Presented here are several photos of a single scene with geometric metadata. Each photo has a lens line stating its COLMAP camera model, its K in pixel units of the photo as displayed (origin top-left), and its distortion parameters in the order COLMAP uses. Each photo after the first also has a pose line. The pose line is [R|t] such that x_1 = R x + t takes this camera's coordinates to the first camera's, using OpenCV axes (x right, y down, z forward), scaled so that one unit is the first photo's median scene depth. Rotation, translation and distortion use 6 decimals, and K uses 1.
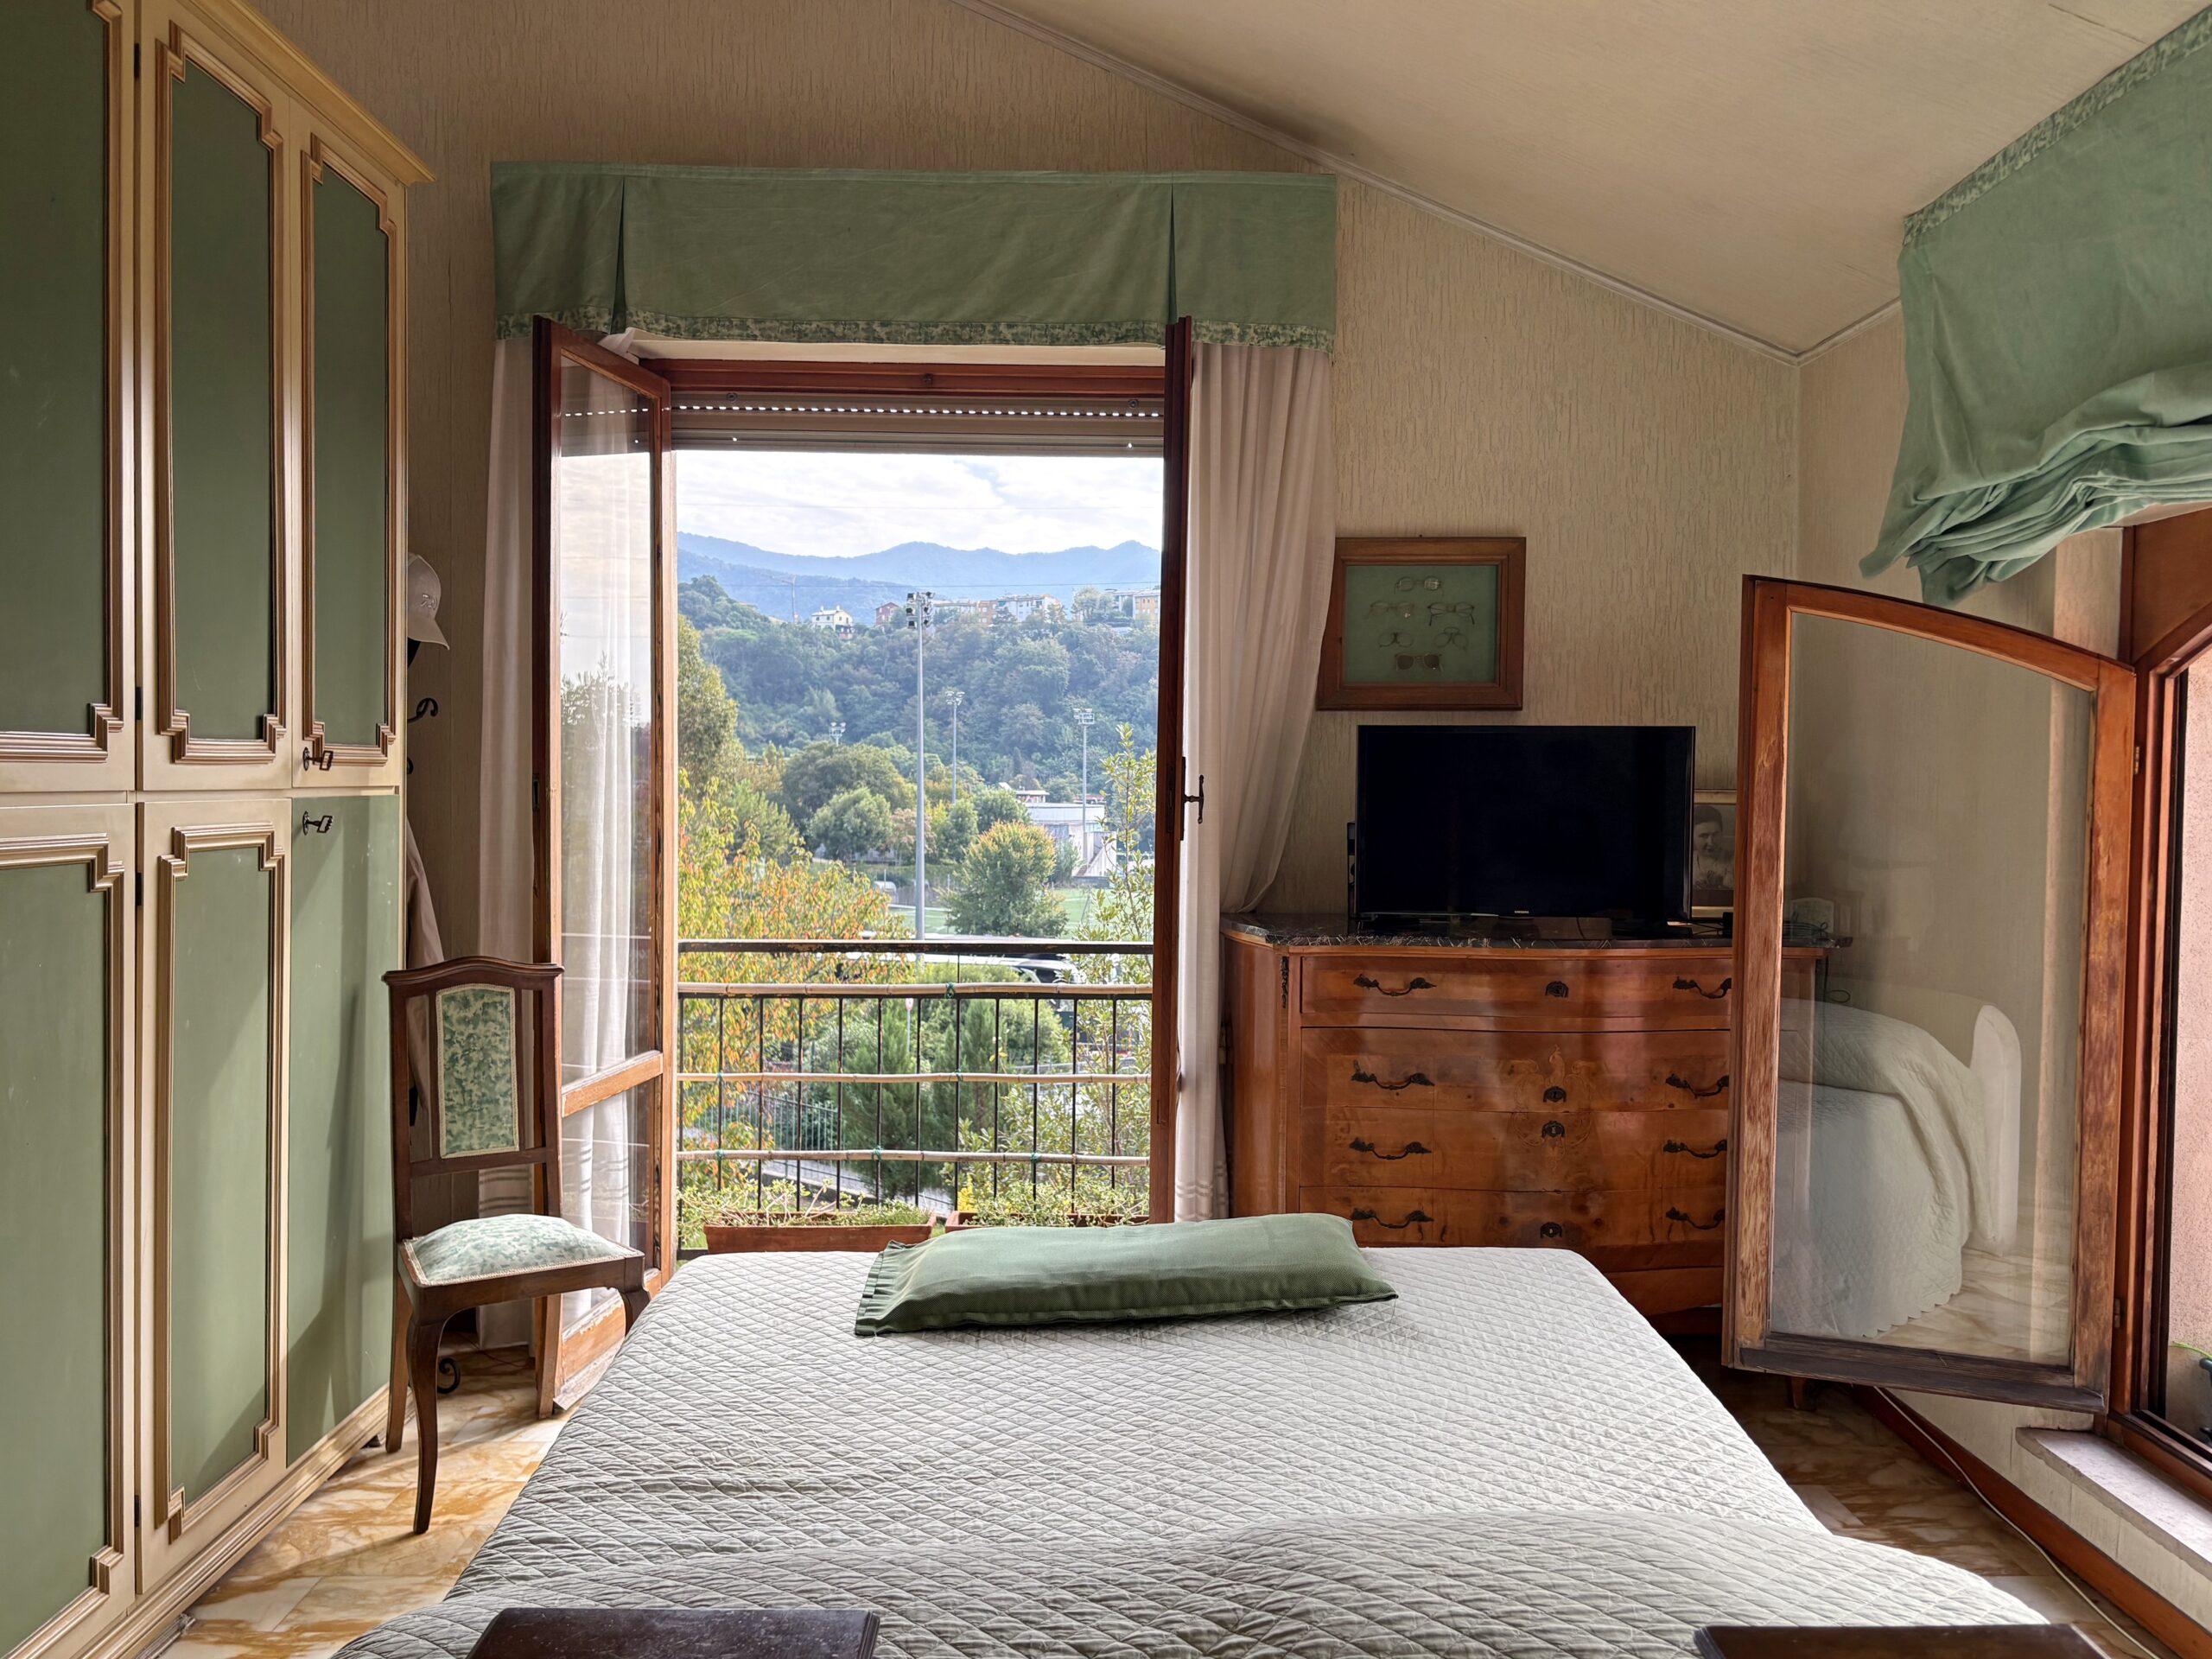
lens RADIAL K [[1794.9, 0, 1087.4], [0, 1794.9, 842.2], [0, 0, 1]] dist [0.051830, -0.072627]
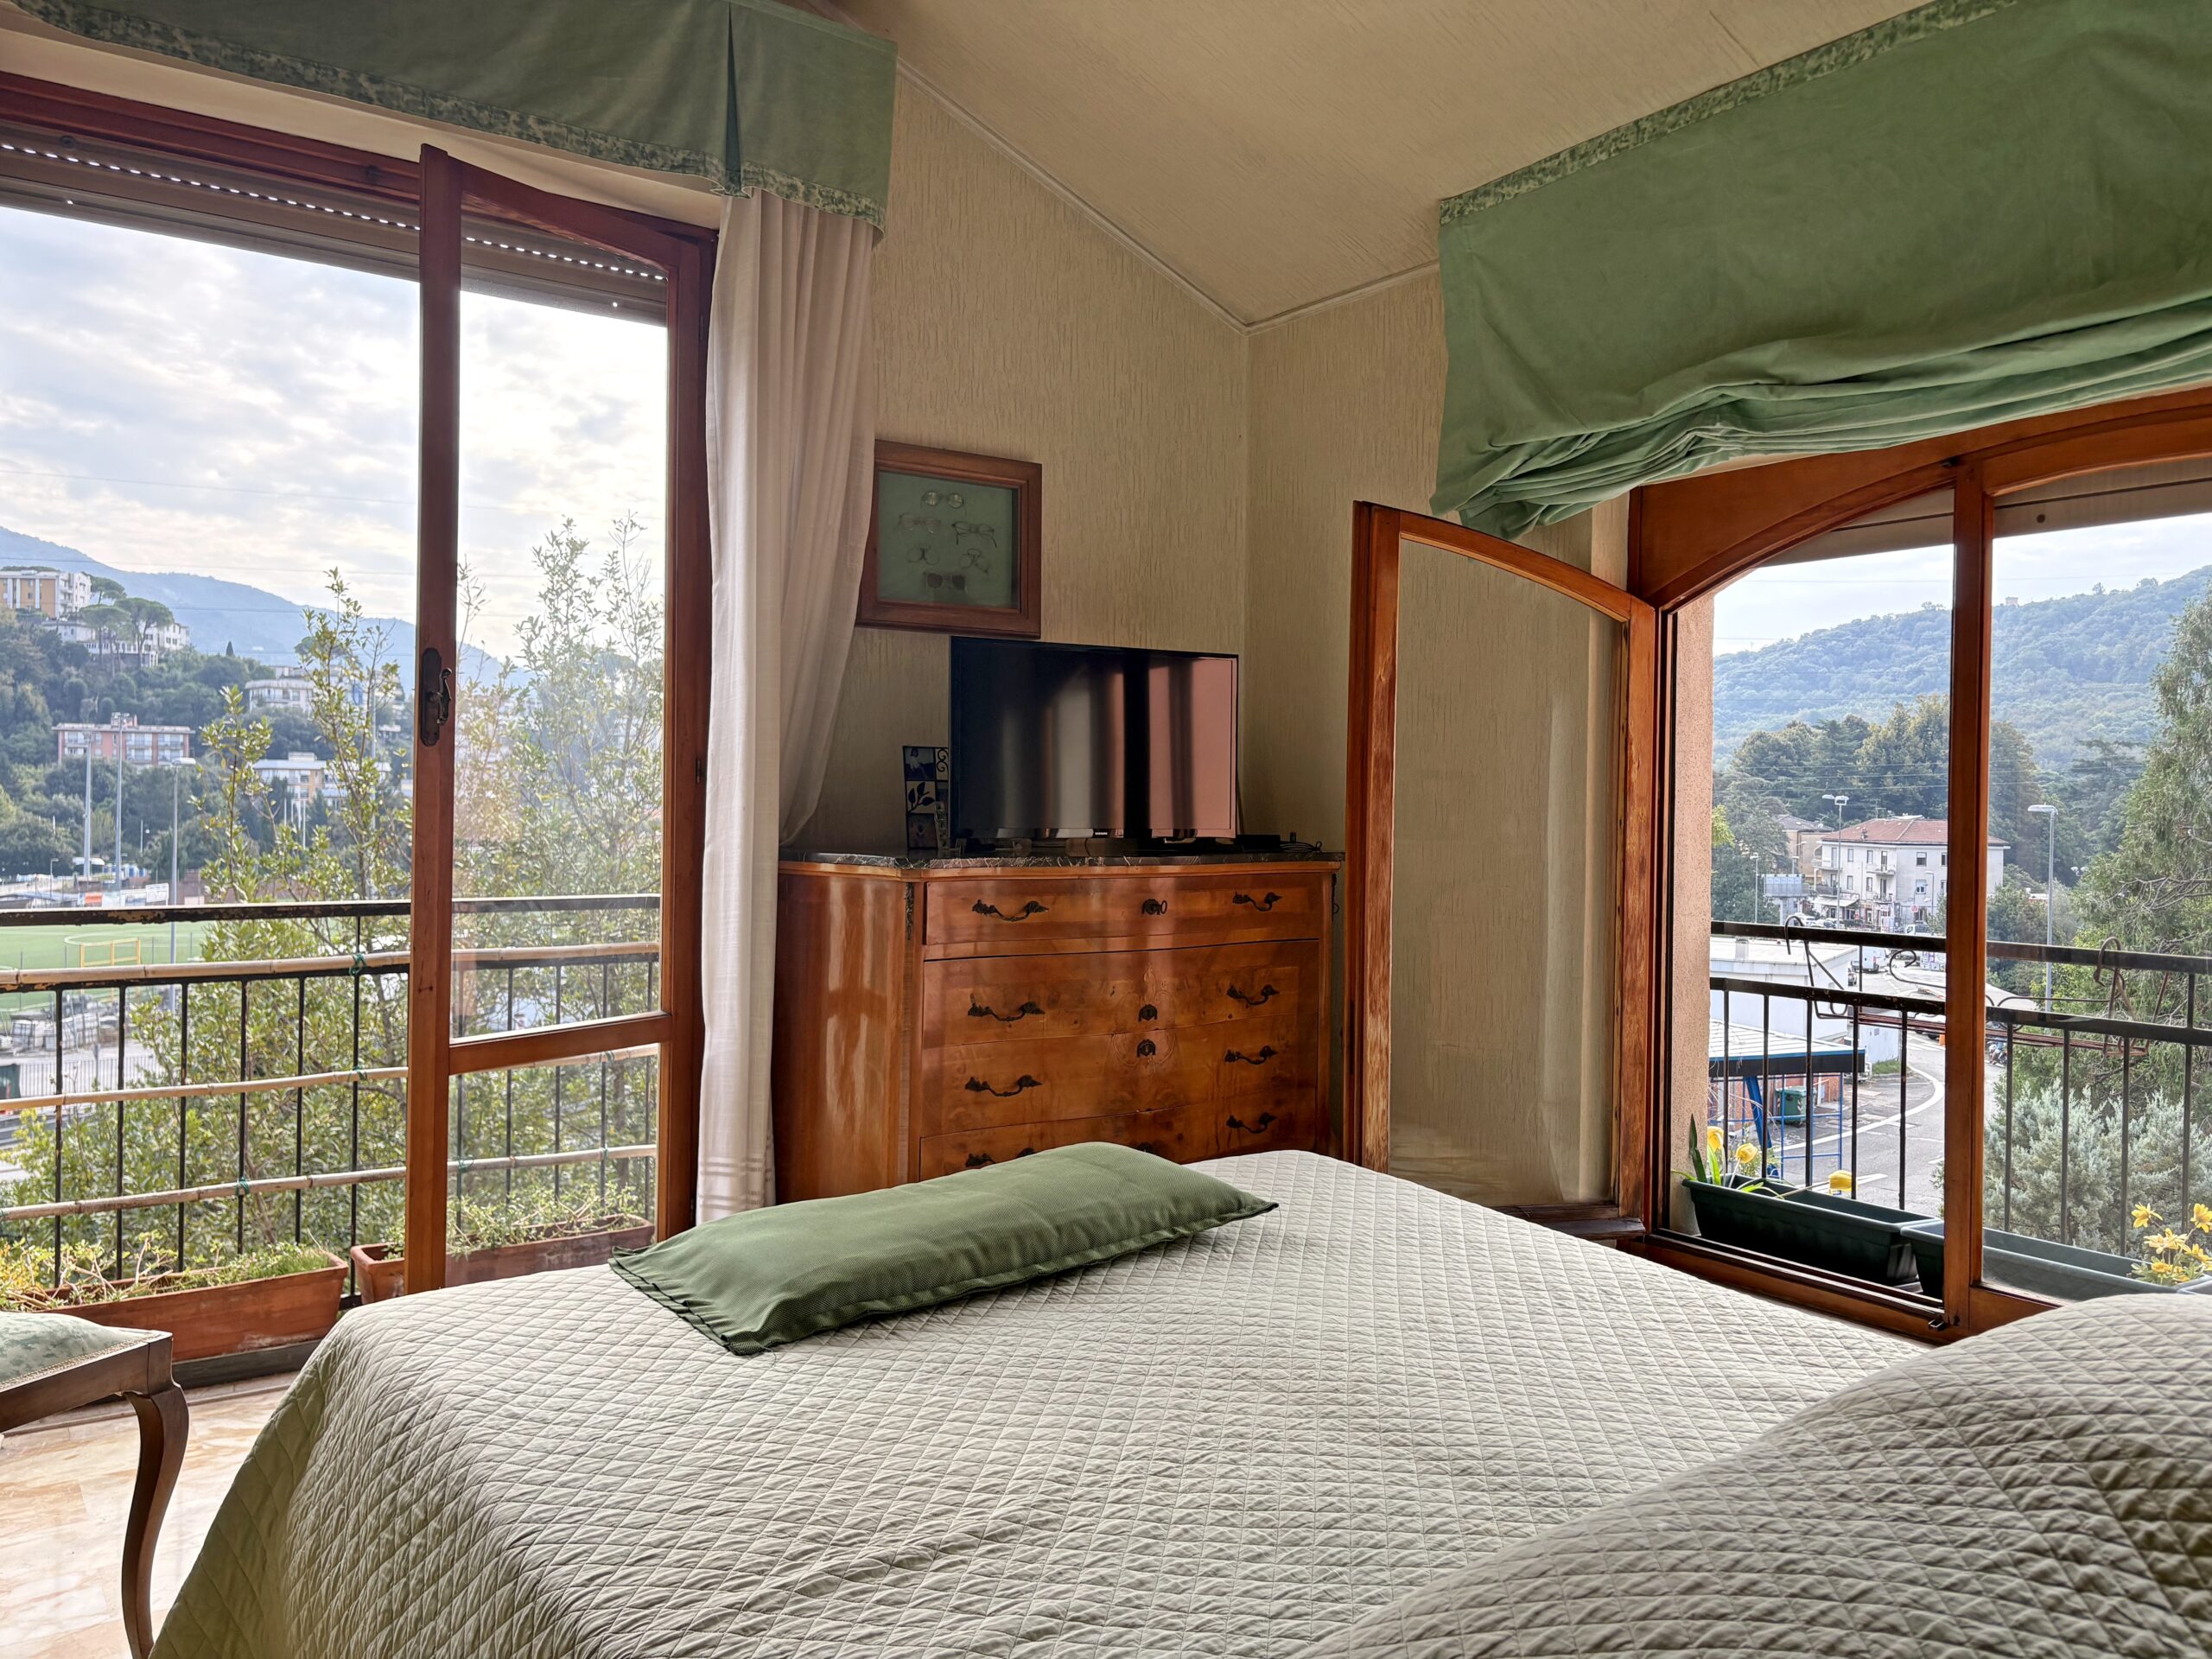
lens RADIAL K [[1720.1, 0, 1135.7], [0, 1720.1, 815.2], [0, 0, 1]] dist [0.023138, 0.001303]
pose [[0.809203, -0.003449, 0.587519, -0.353473], [0.018201, 0.999650, -0.019200, 0.056650], [-0.587247, 0.026230, 0.808983, 0.272181]]
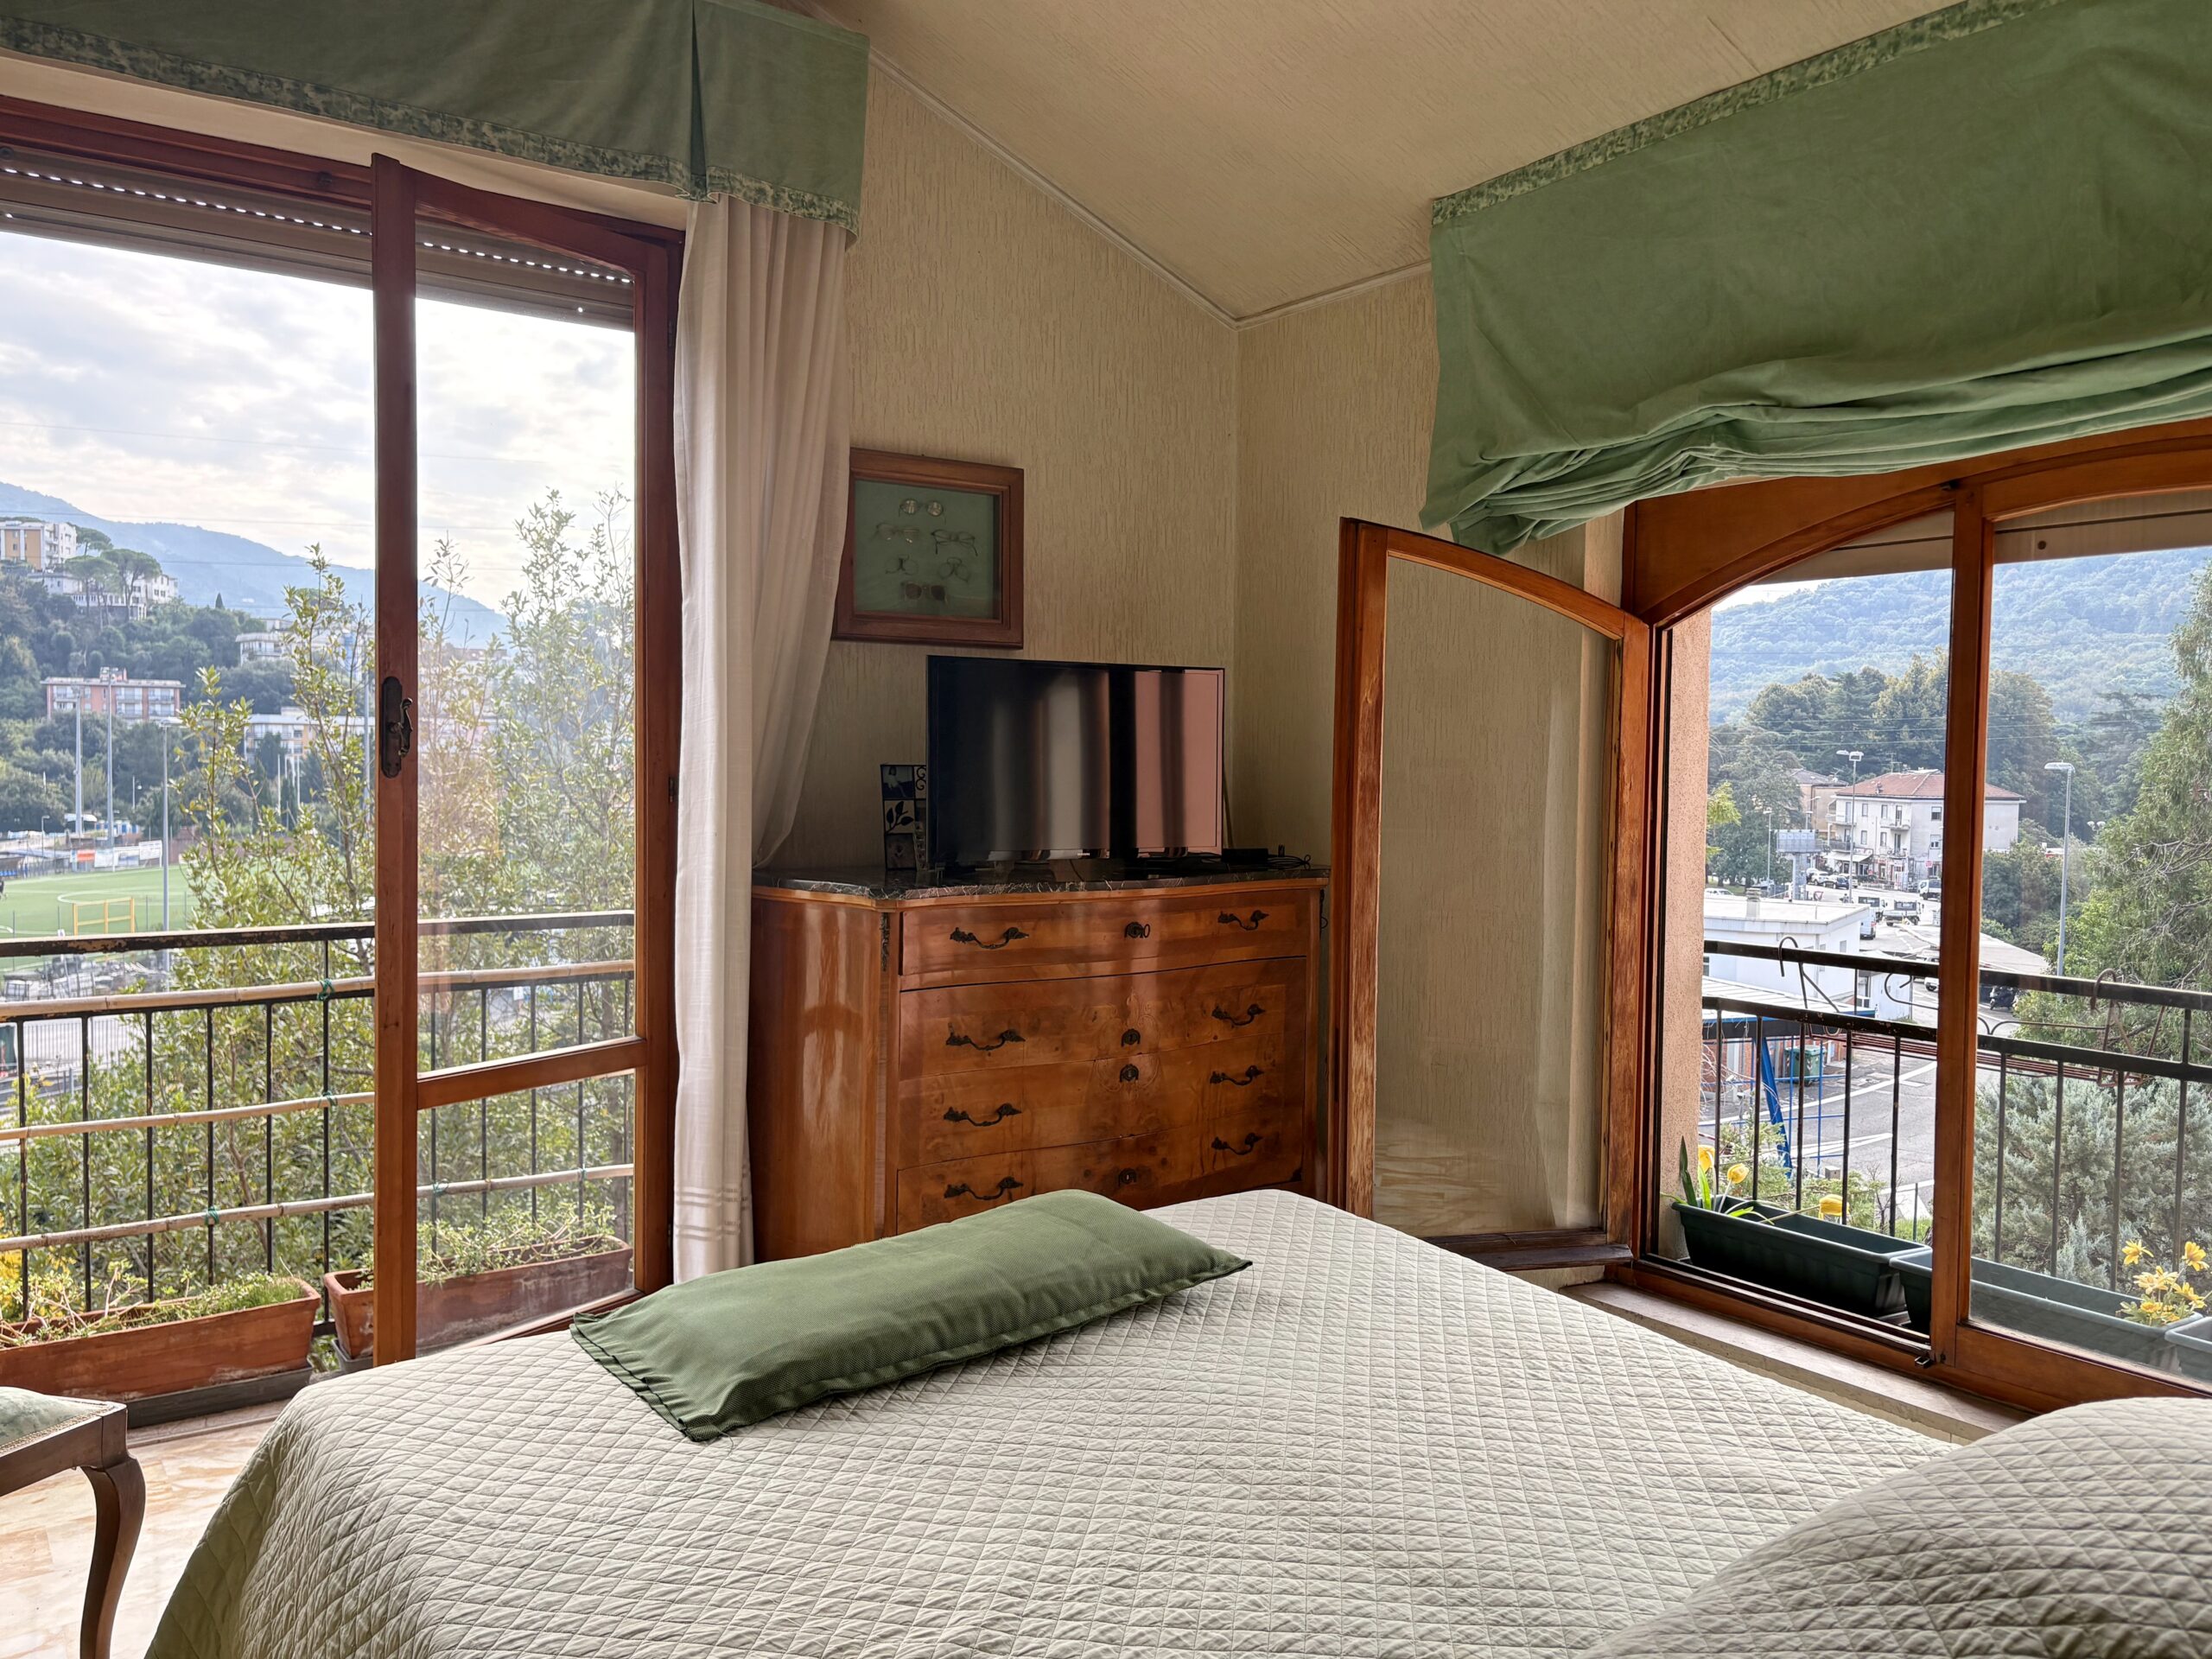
lens RADIAL K [[1740.3, 0, 1145.1], [0, 1740.3, 830.2], [0, 0, 1]] dist [0.027838, -0.008638]
pose [[0.808343, -0.025220, 0.588172, -0.335262], [0.018858, 0.999679, 0.016948, 0.012968], [-0.588410, -0.002608, 0.808558, 0.269443]]
